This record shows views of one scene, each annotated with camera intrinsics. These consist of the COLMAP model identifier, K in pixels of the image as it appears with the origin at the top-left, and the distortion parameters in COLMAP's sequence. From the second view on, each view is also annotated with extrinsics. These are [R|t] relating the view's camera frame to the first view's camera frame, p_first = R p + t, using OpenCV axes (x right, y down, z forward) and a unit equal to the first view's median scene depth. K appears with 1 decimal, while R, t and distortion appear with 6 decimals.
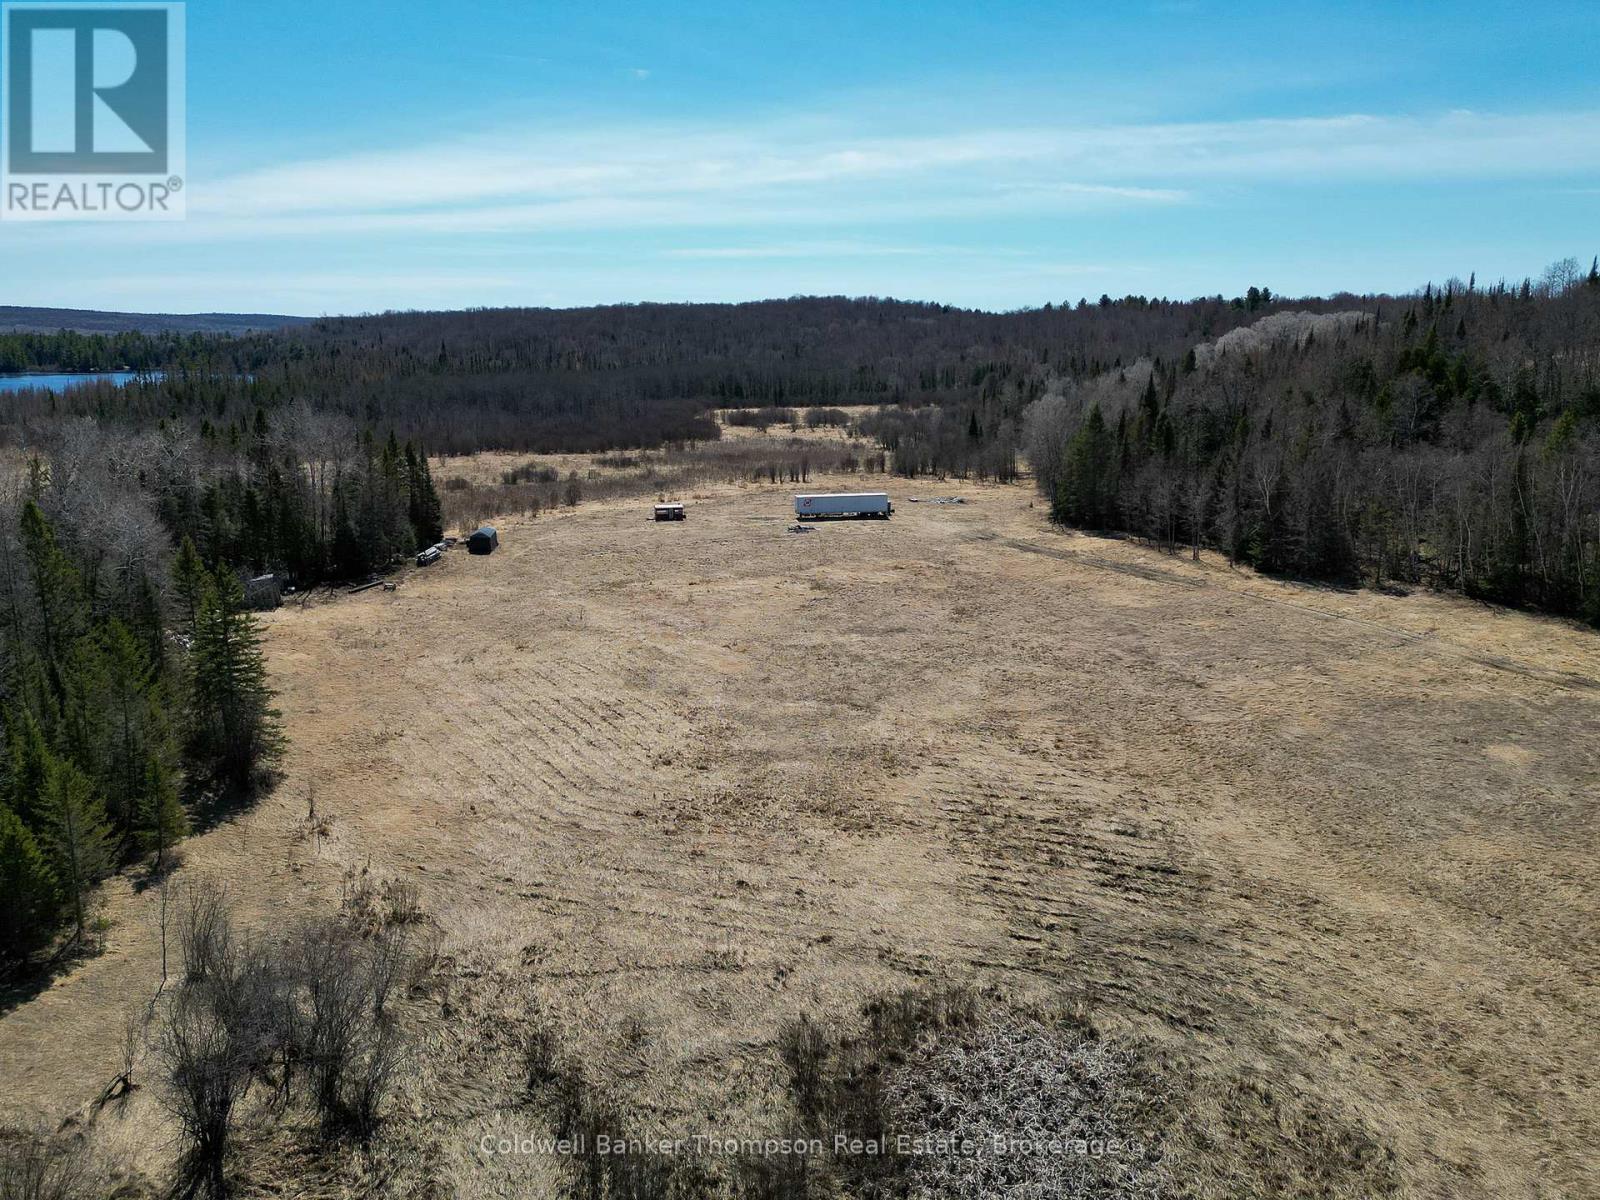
lens RADIAL K [[1148.1, 0, 807.5], [0, 1148.1, 595.3], [0, 0, 1]] dist [0.092872, -0.102649]
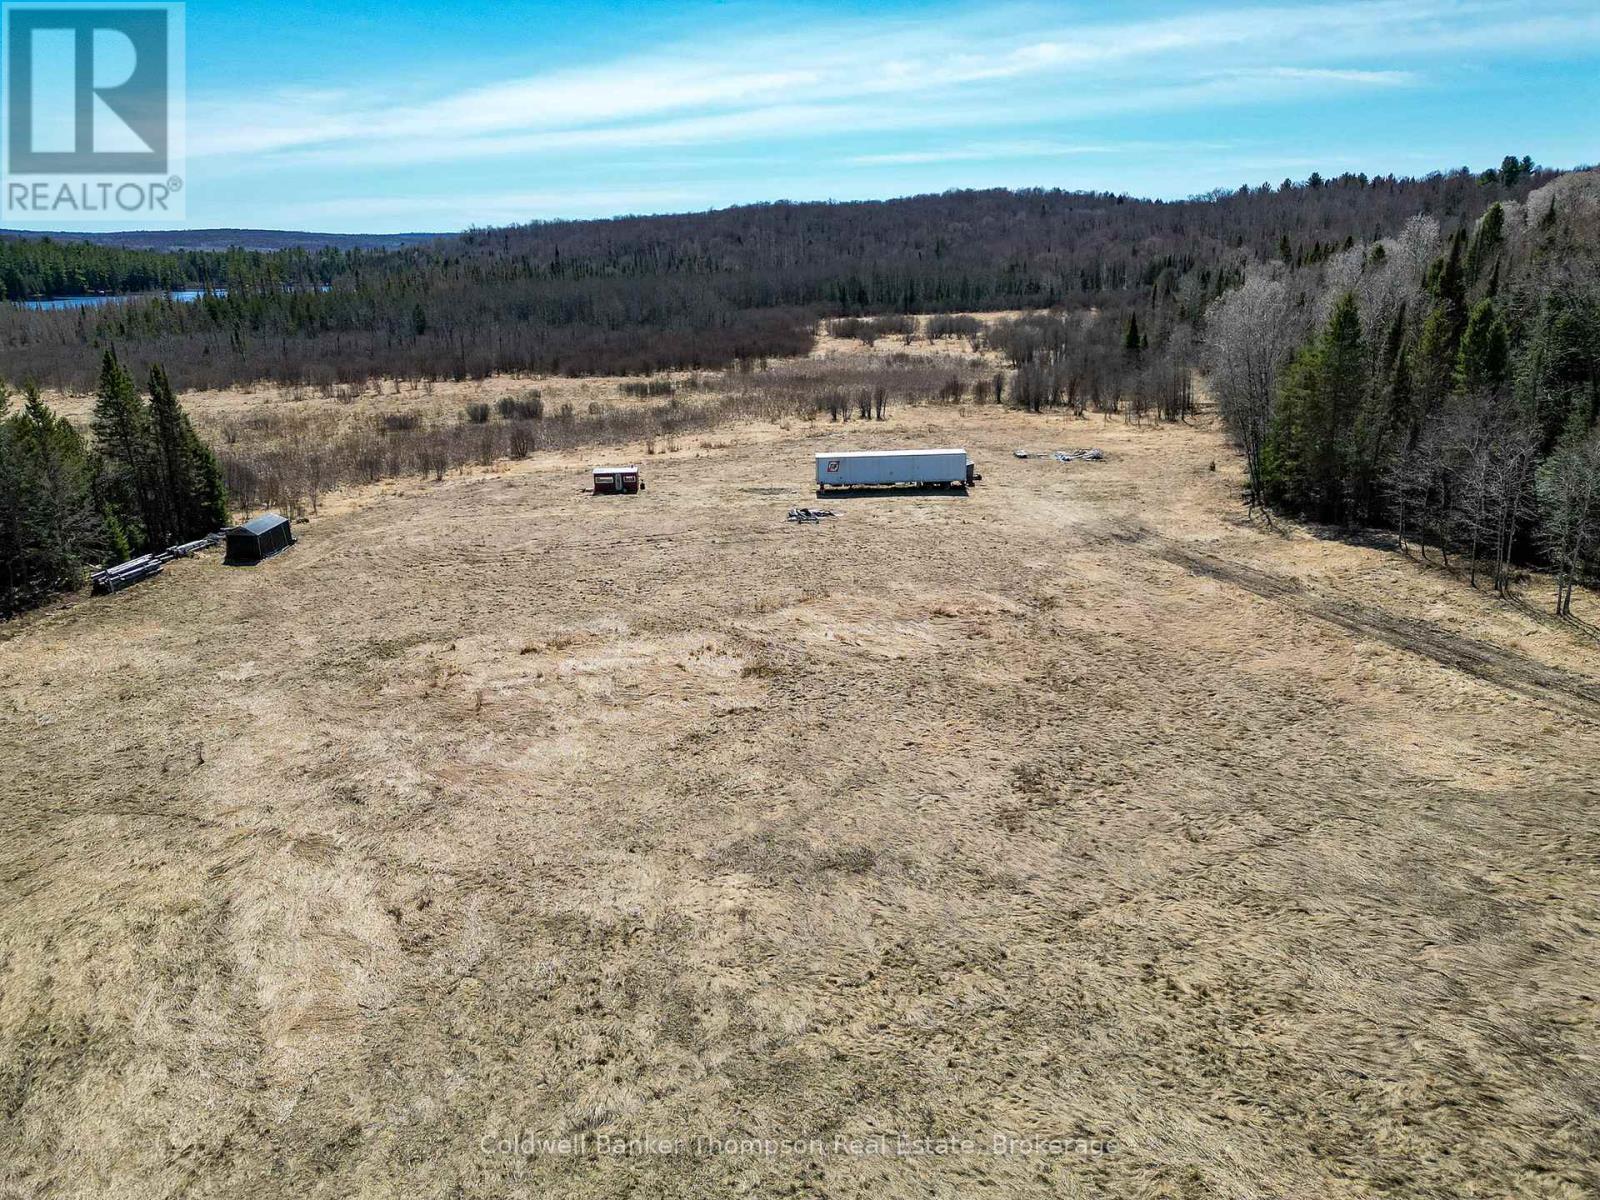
lens RADIAL K [[1123.1, 0, 806.6], [0, 1123.1, 599.7], [0, 0, 1]] dist [0.089343, -0.092106]
pose [[0.989131, 0.024902, -0.144916, 0.078209], [-0.012856, 0.996427, 0.083468, -0.061995], [0.146477, -0.080698, 0.985917, 0.412295]]
